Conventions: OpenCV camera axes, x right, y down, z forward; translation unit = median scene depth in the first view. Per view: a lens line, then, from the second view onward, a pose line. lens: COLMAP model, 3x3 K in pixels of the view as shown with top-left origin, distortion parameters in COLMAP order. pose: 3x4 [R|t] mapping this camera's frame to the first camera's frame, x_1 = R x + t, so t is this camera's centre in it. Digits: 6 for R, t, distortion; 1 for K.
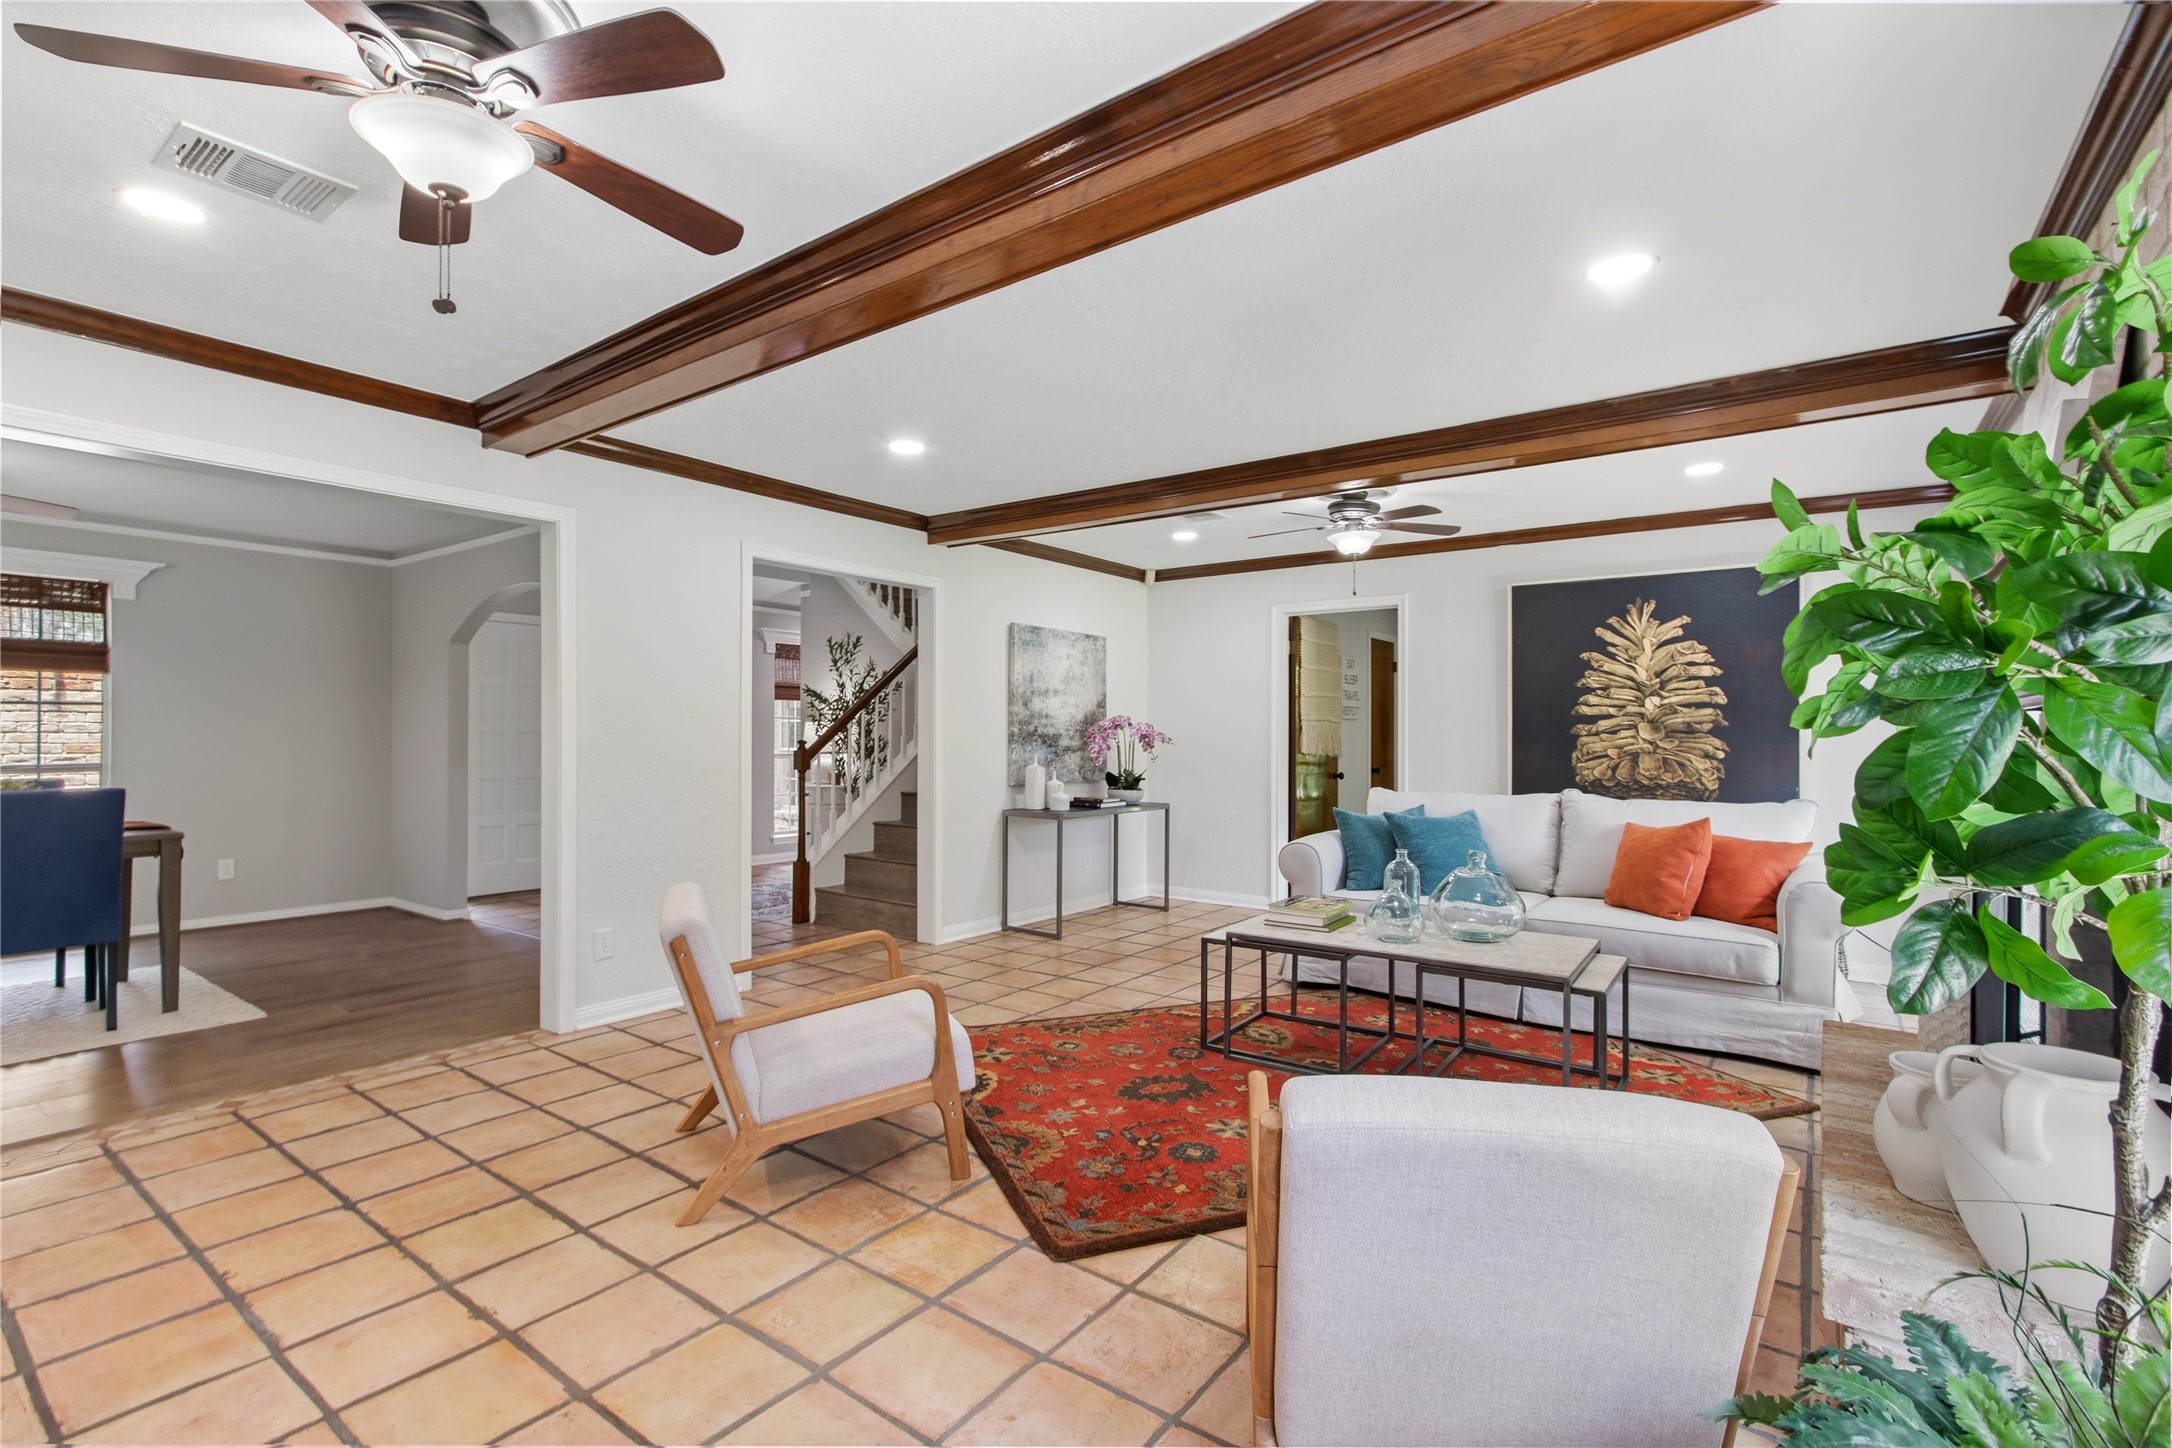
lens RADIAL K [[989.3, 0, 1081.2], [0, 989.3, 735.8], [0, 0, 1]] dist [0.002689, -0.000005]
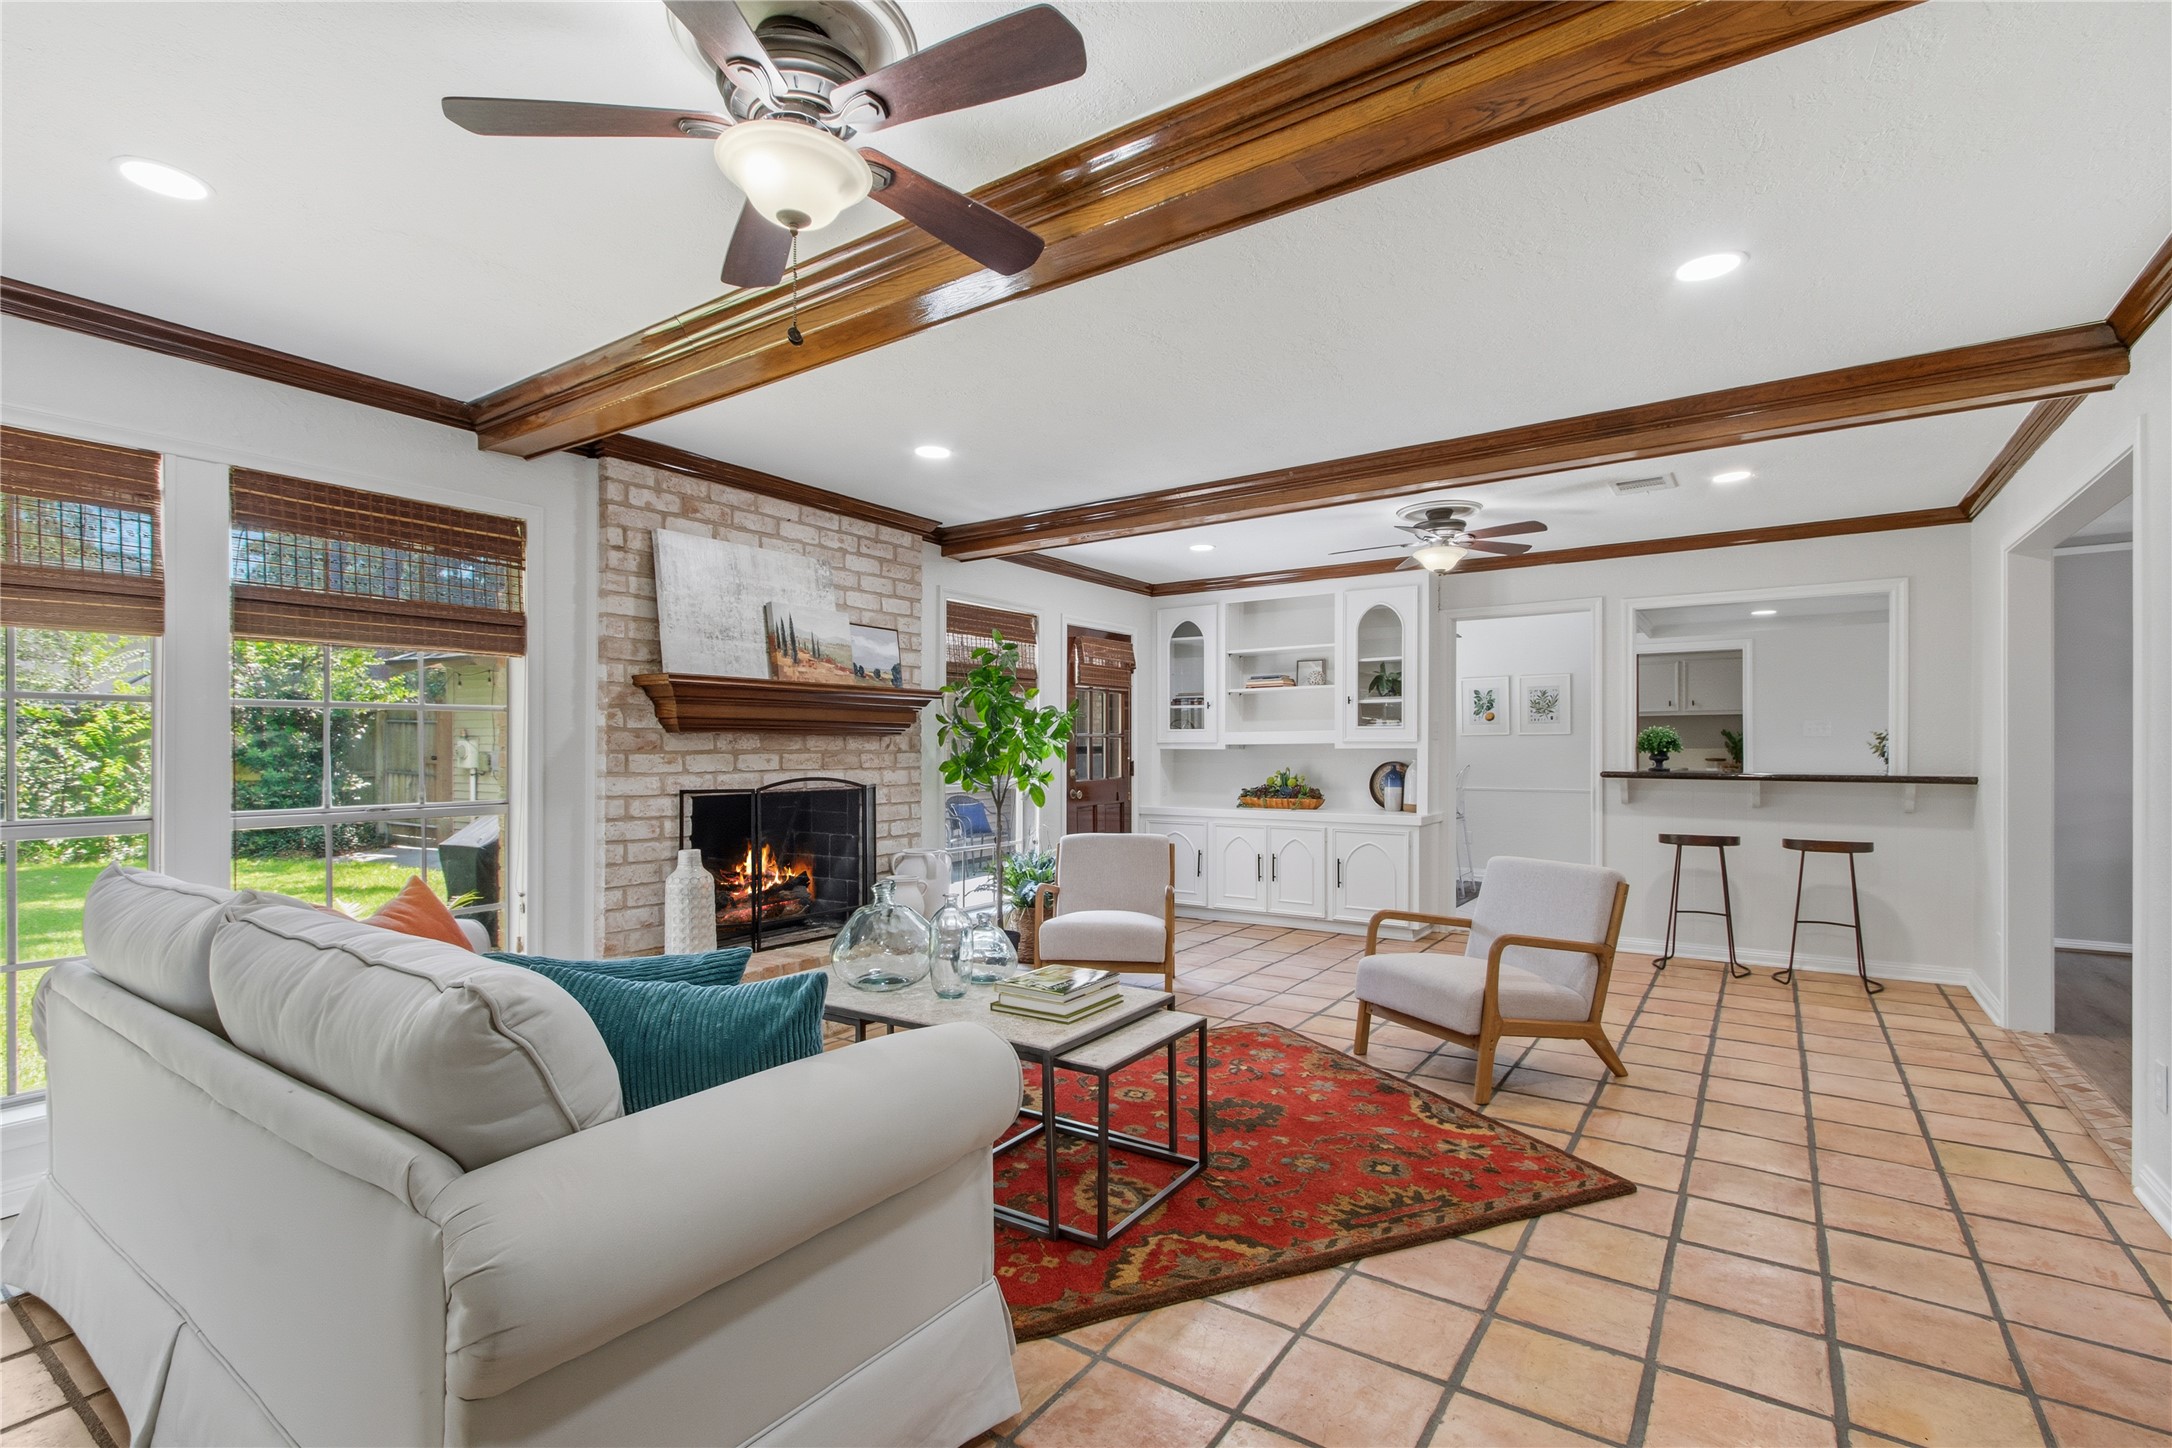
lens RADIAL K [[988.2, 0, 1079.9], [0, 988.2, 748.4], [0, 0, 1]] dist [0.000545, -0.000296]
pose [[-0.999466, -0.003557, -0.032484, 0.173867], [-0.003542, 0.999994, -0.000504, -0.000144], [0.032486, -0.000389, -0.999472, 1.253669]]
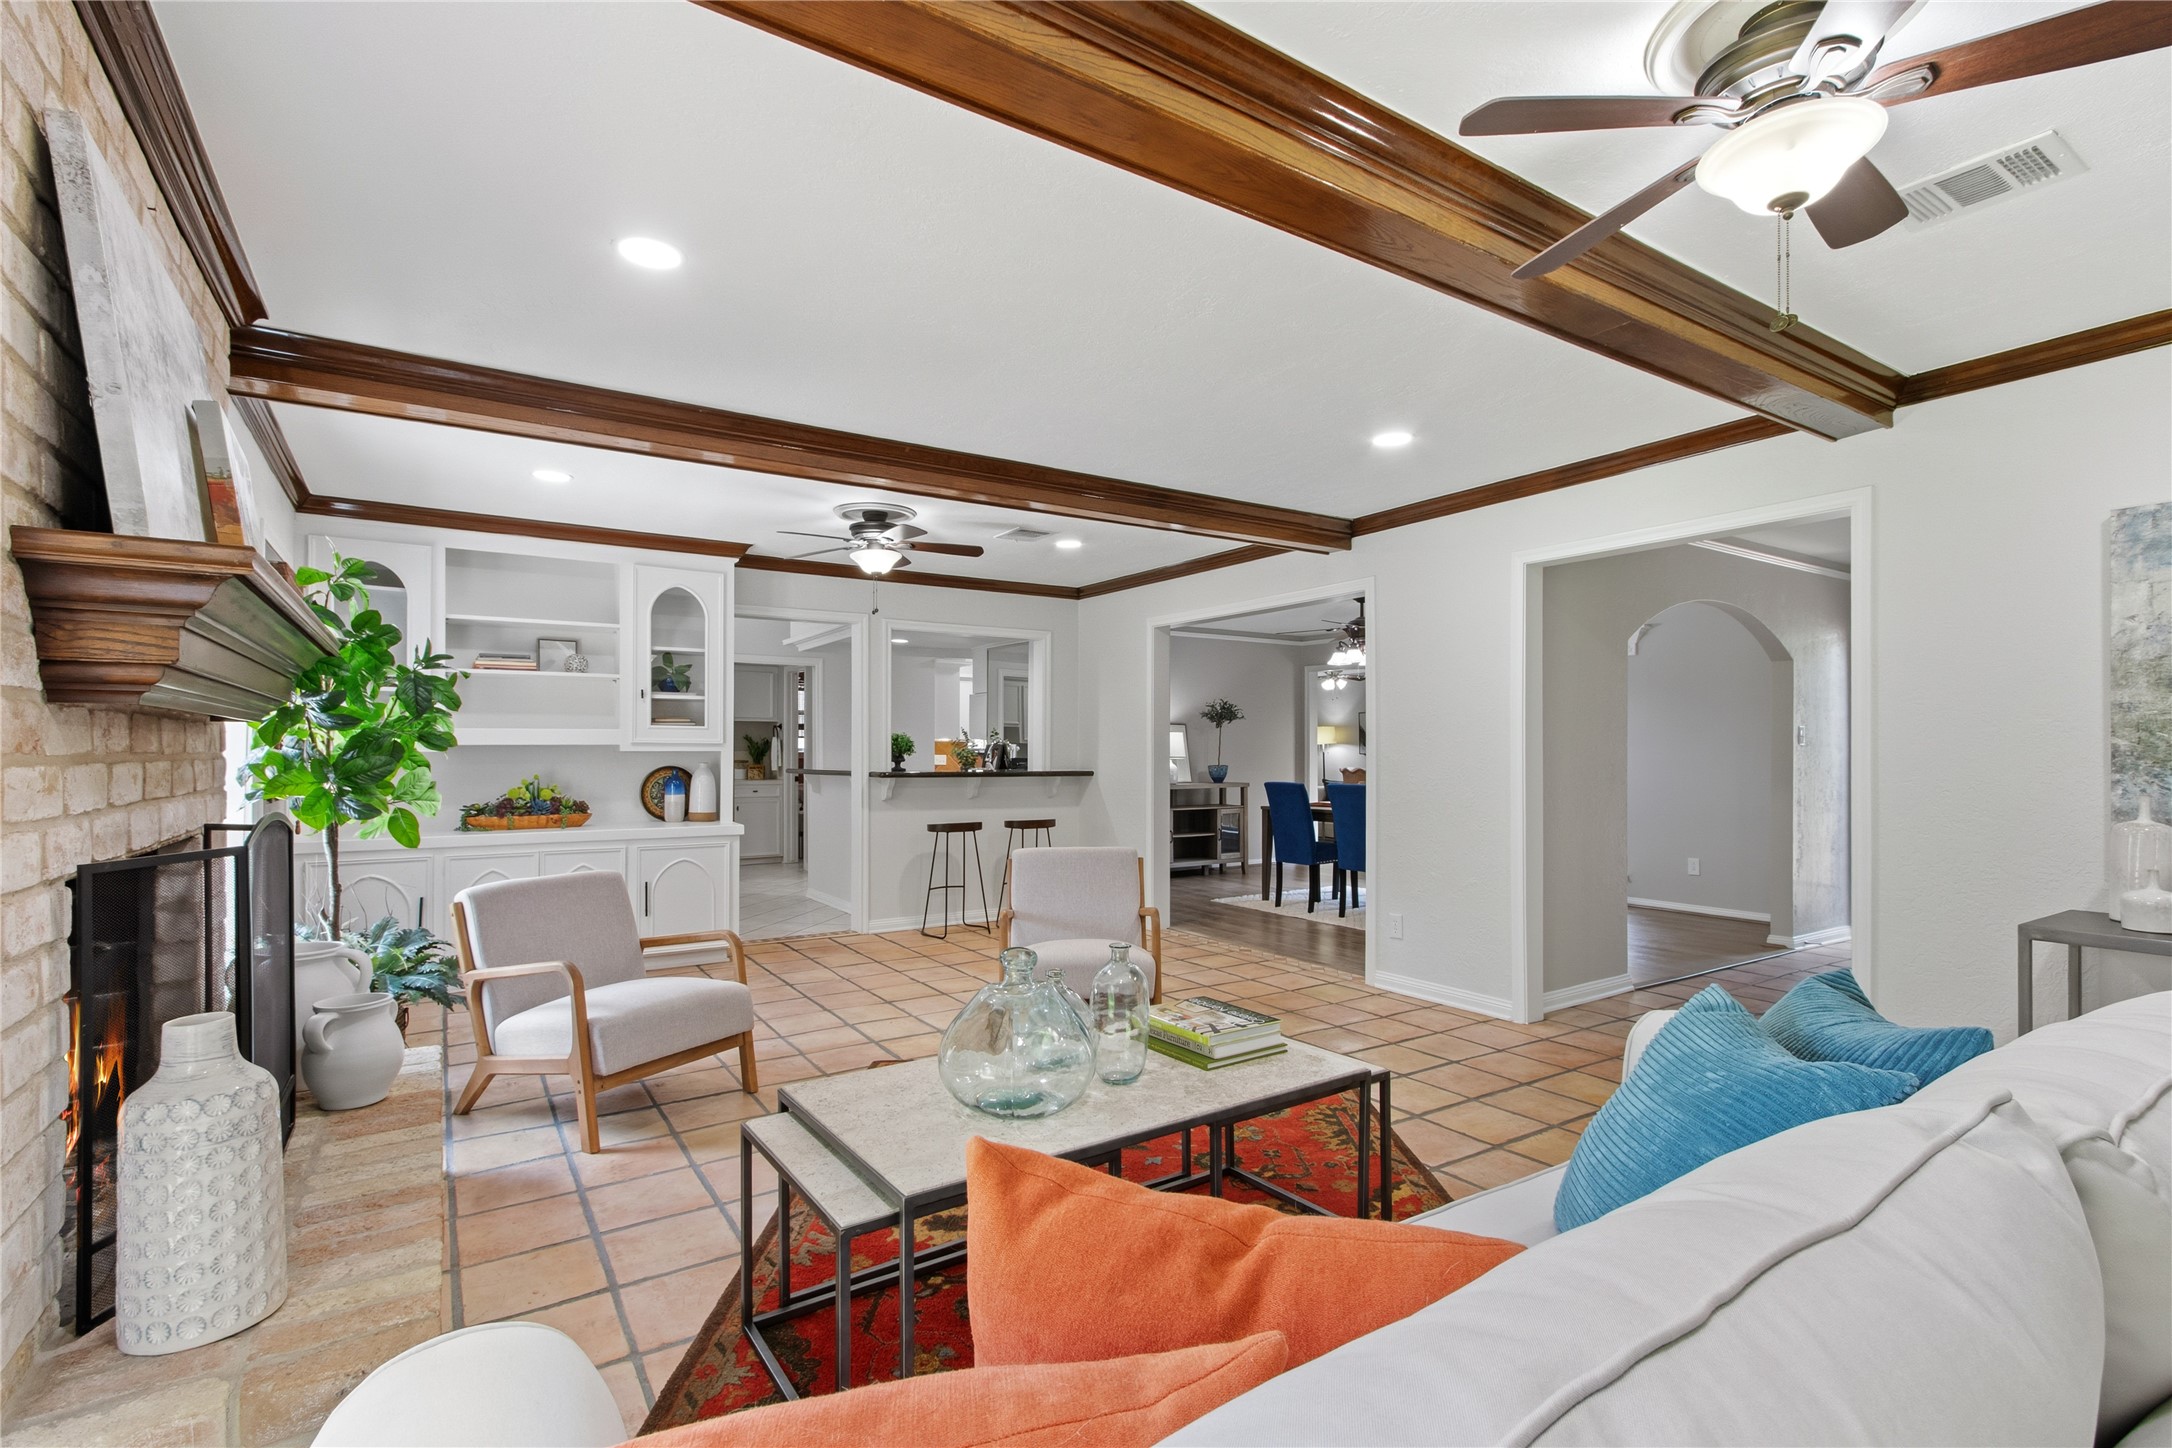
lens RADIAL K [[995.7, 0, 1082.2], [0, 995.7, 747.6], [0, 0, 1]] dist [0.004540, 0.000035]
pose [[-0.348252, -0.008462, -0.937363, 0.623616], [-0.002292, 0.999964, -0.008175, 0.002254], [0.937398, -0.000699, -0.348259, 0.832582]]
